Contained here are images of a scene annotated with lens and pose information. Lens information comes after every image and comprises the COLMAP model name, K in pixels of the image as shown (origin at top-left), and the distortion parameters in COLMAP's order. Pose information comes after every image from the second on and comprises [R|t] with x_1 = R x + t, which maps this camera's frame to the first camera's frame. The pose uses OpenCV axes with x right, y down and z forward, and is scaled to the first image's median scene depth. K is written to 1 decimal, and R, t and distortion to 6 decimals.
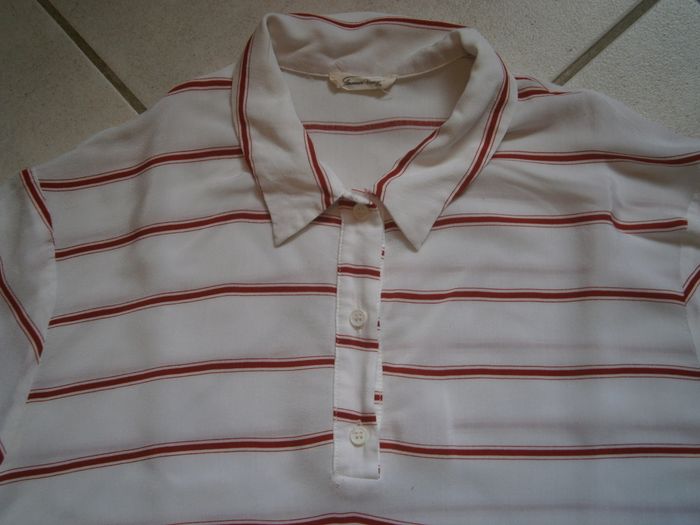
lens RADIAL K [[956.0, 0, 350.0], [0, 956.0, 262.5], [0, 0, 1]] dist [-0.001314, 0.036984]
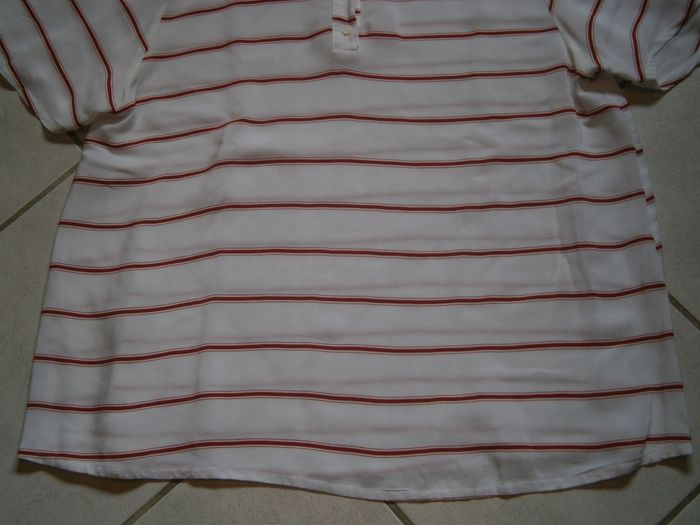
lens RADIAL K [[956.0, 0, 350.0], [0, 956.0, 262.5], [0, 0, 1]] dist [-0.001314, 0.036984]
pose [[0.999056, -0.007396, -0.042814, 0.083331], [0.005411, 0.998913, -0.046302, 0.654850], [0.043110, 0.046027, 0.998010, -0.710638]]
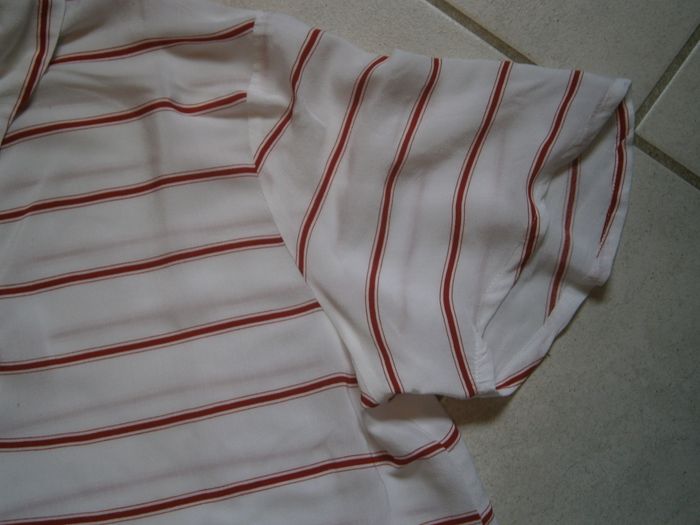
lens RADIAL K [[956.0, 0, 350.0], [0, 956.0, 262.5], [0, 0, 1]] dist [-0.001314, 0.036984]
pose [[0.978412, -0.194338, 0.070309, 0.343204], [0.186812, 0.977162, 0.101268, 0.047915], [-0.088383, -0.085947, 0.992372, -0.022616]]
